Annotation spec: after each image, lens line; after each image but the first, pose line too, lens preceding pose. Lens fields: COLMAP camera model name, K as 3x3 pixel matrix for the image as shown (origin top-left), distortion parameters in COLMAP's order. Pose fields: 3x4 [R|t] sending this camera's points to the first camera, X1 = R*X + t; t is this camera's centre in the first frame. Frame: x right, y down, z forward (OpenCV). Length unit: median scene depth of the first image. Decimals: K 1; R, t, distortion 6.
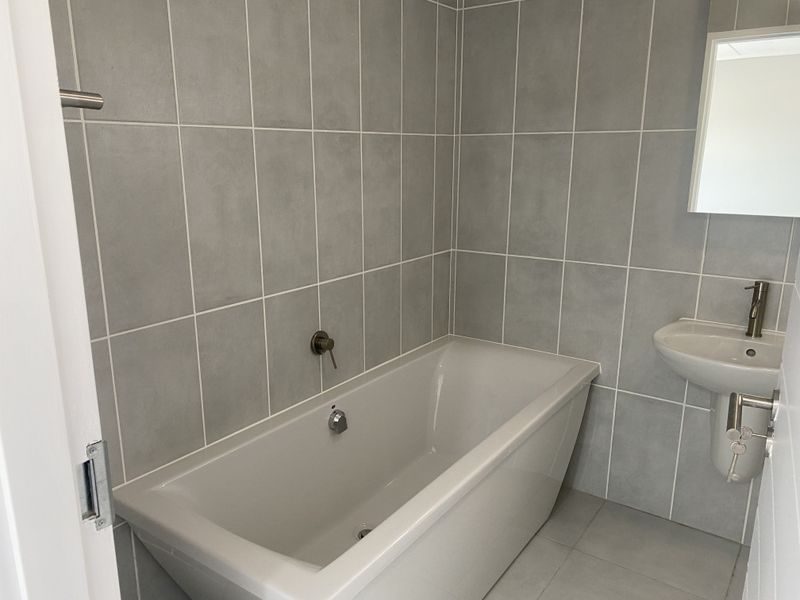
lens RADIAL K [[603.8, 0, 396.3], [0, 603.8, 300.4], [0, 0, 1]] dist [0.041757, -0.027152]
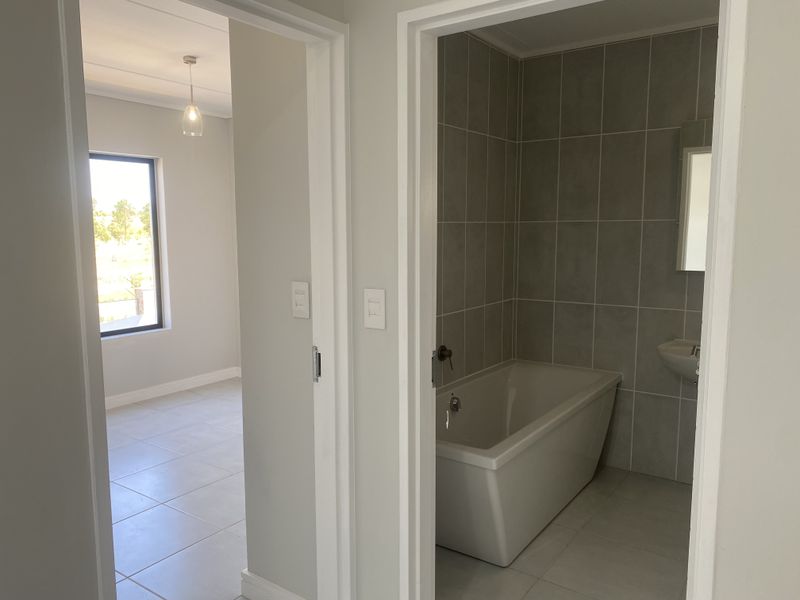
lens RADIAL K [[603.8, 0, 395.4], [0, 603.8, 300.5], [0, 0, 1]] dist [0.041757, -0.027152]
pose [[1.000000, -0.000203, 0.000936, -0.213241], [0.000320, 0.991931, -0.126777, 0.113616], [-0.000902, 0.126777, 0.991931, -0.477726]]
